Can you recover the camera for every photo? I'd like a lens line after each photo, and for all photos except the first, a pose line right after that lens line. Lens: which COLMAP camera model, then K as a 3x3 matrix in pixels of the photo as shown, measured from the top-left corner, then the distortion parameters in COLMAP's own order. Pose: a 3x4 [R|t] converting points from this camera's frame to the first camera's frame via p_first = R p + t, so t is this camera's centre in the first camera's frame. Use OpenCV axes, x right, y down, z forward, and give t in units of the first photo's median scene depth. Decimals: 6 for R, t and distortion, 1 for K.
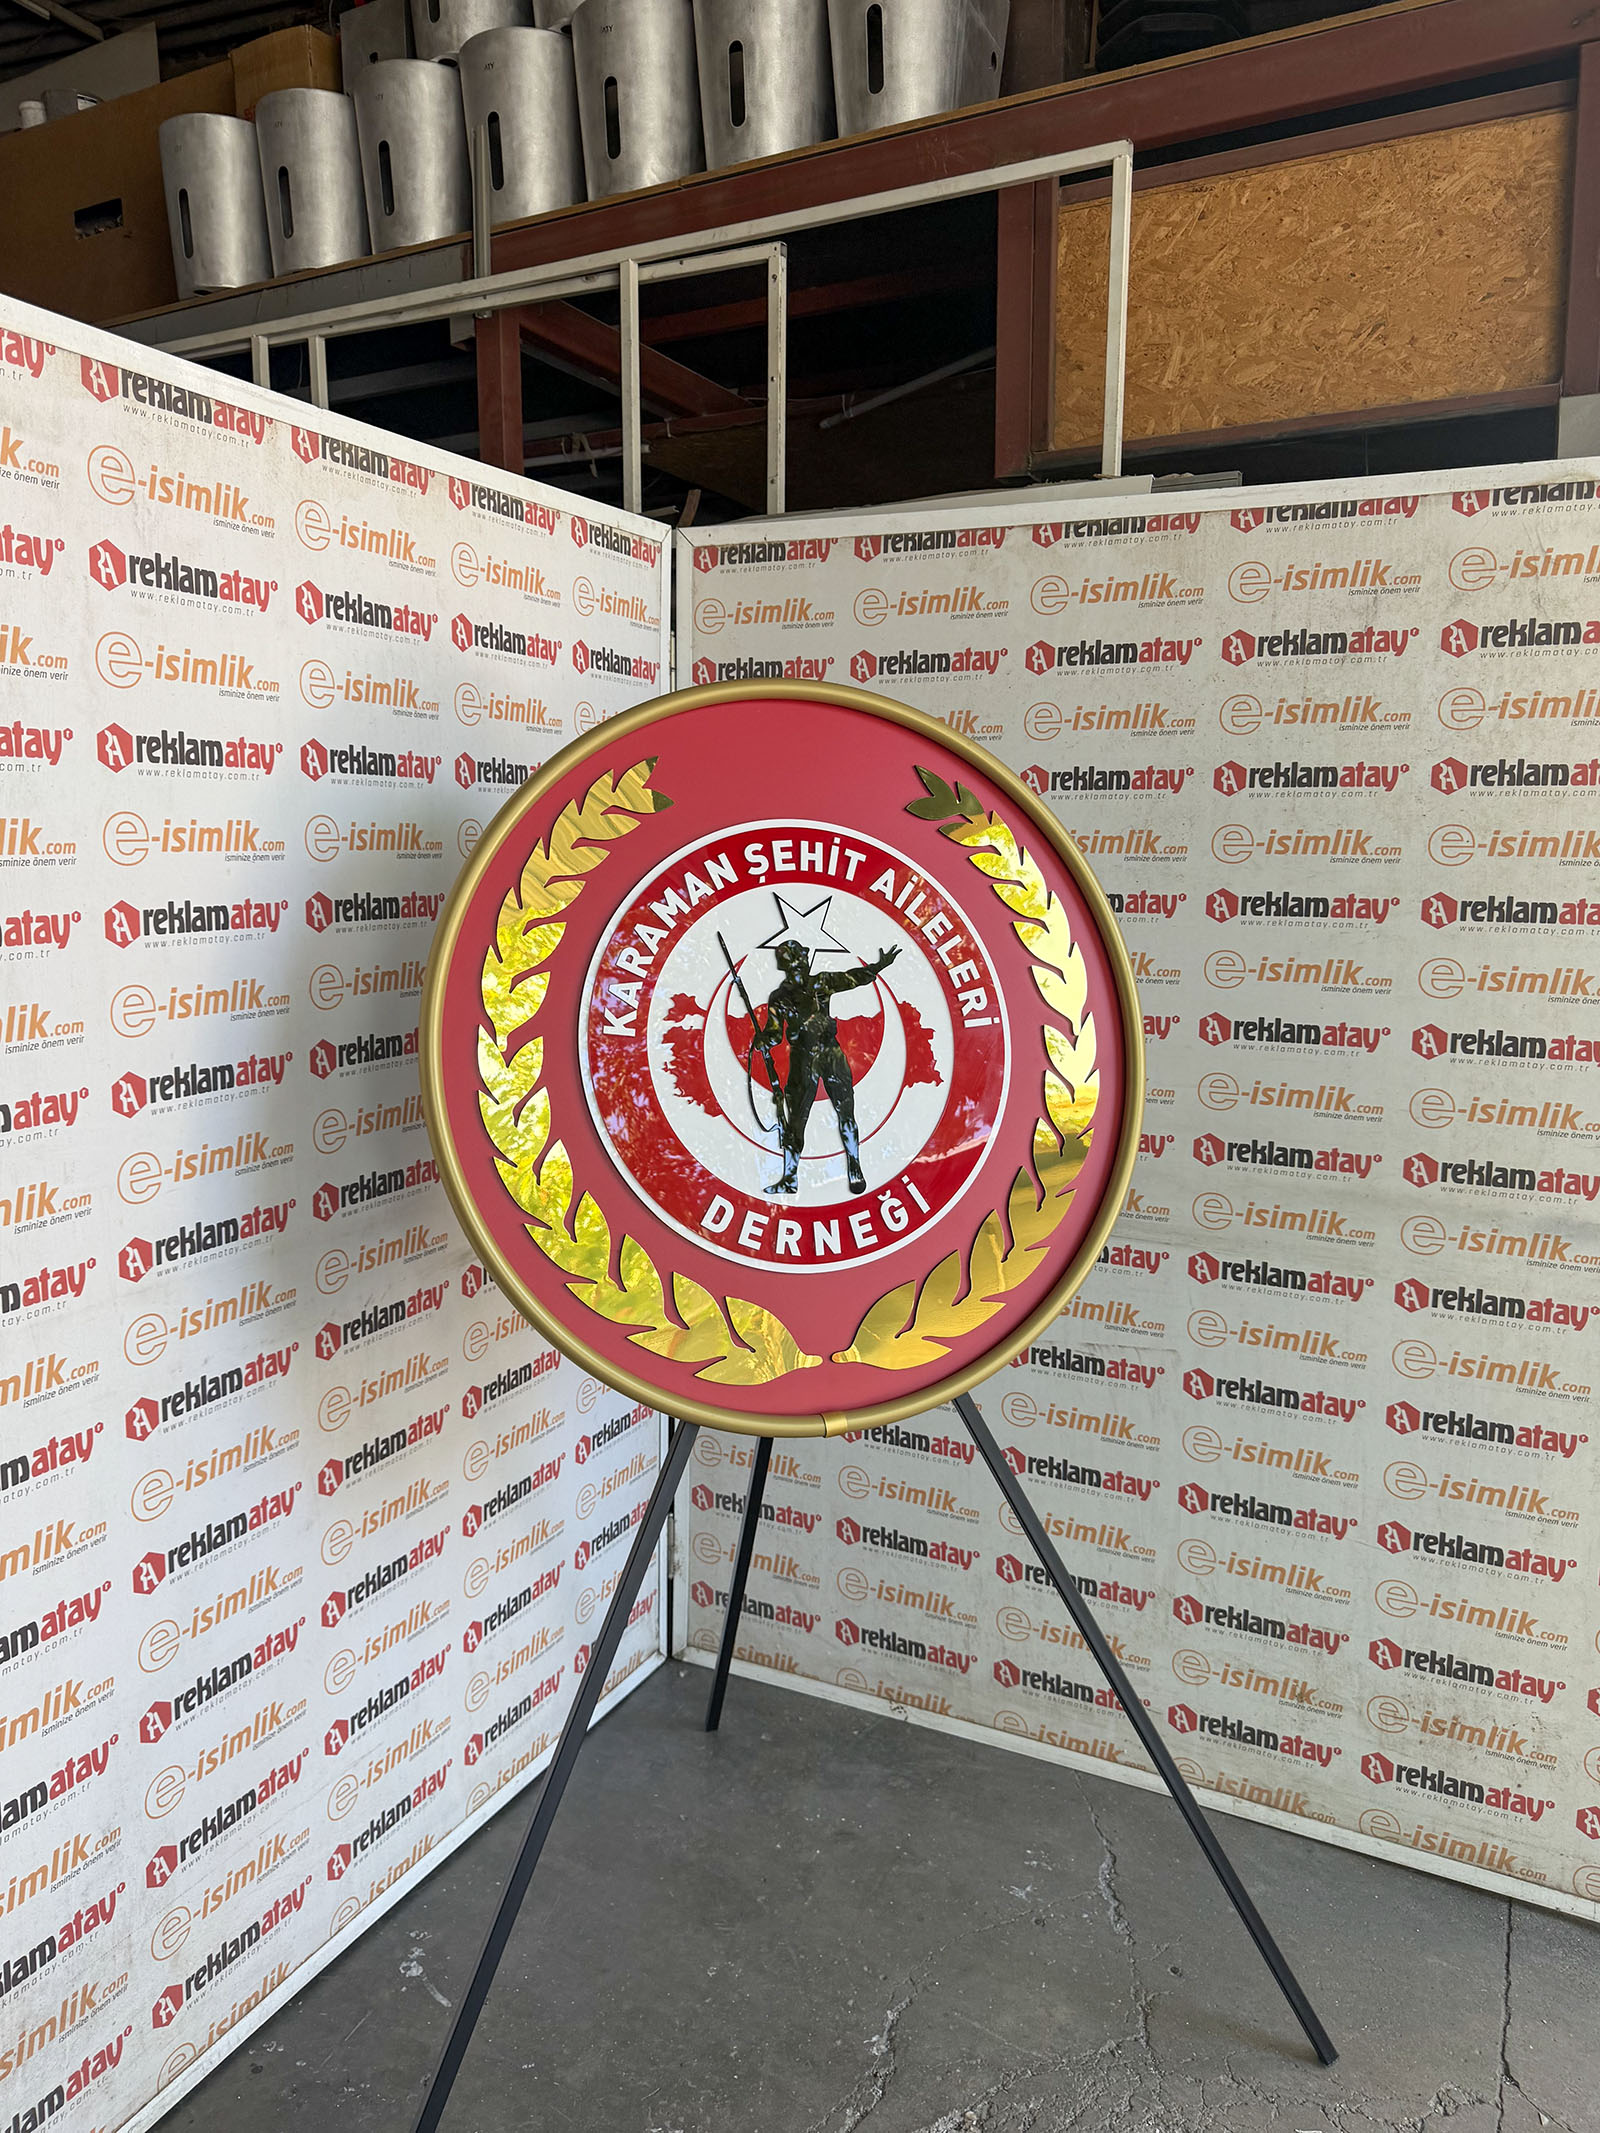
lens RADIAL K [[1498.3, 0, 795.7], [0, 1498.3, 1055.3], [0, 0, 1]] dist [0.031838, -0.096988]
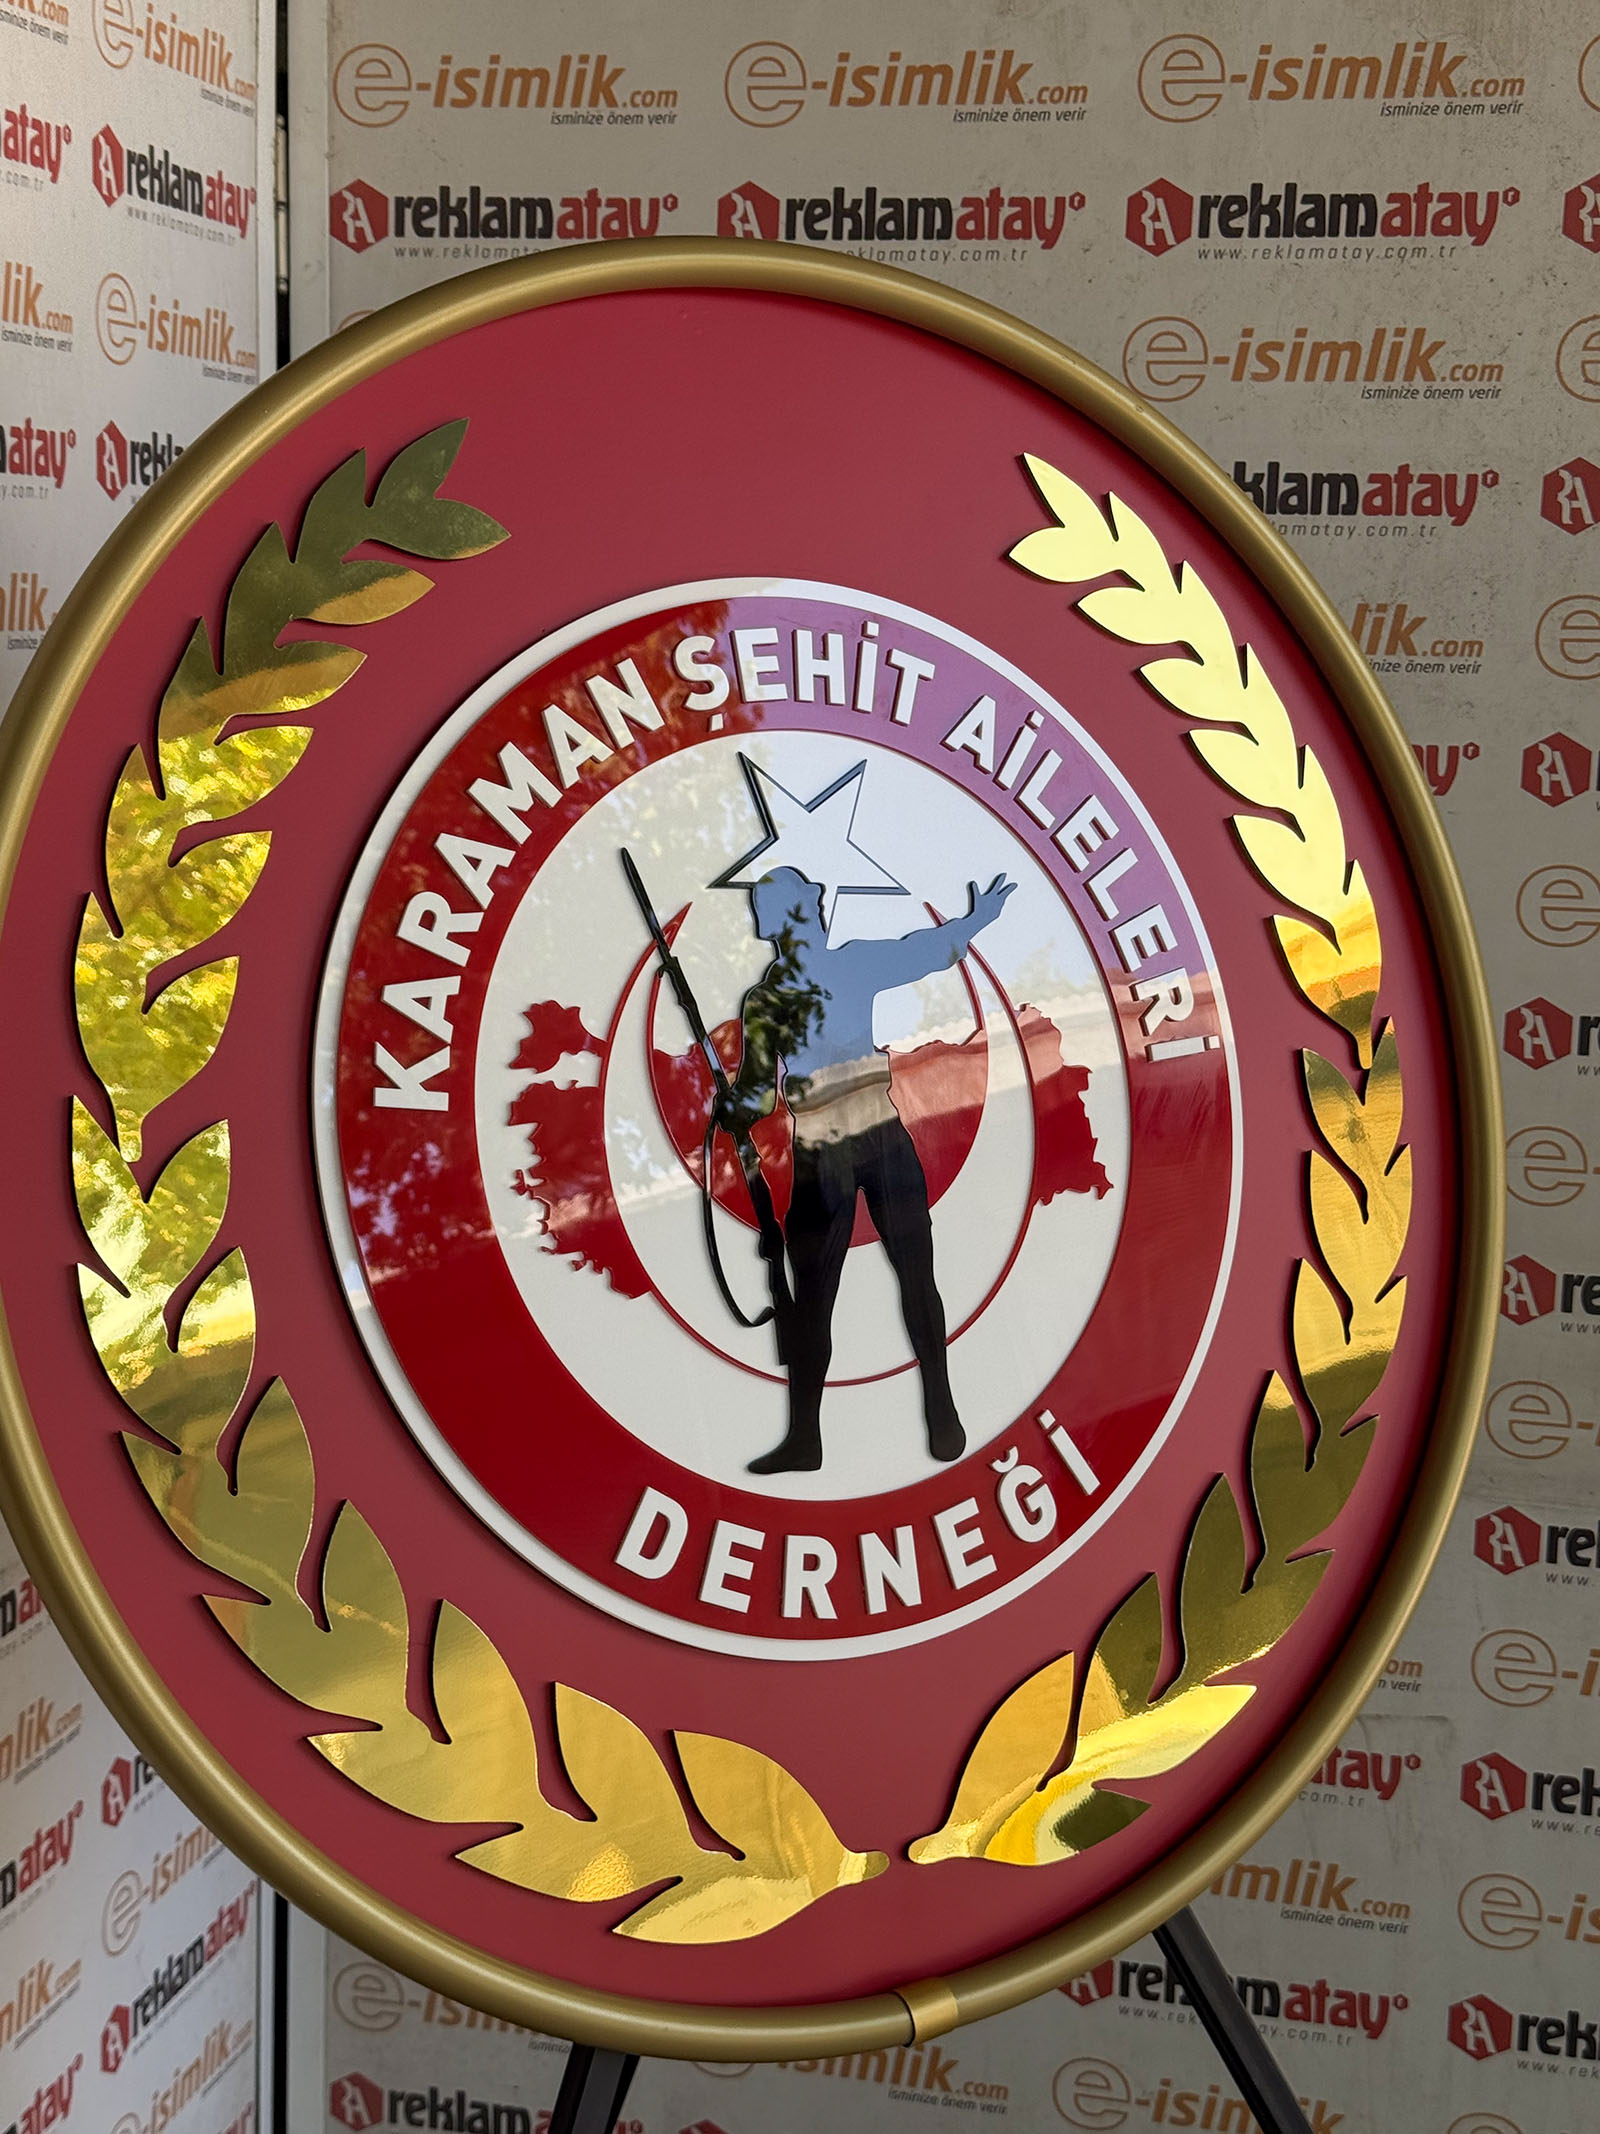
lens RADIAL K [[2985.5, 0, 854.5], [0, 2985.5, 1066.1], [0, 0, 1]] dist [0.020766, 0.076653]
pose [[0.973771, -0.020671, 0.226591, -0.173566], [0.016365, 0.999648, 0.020863, -0.037783], [-0.226943, -0.016608, 0.973766, 0.177460]]
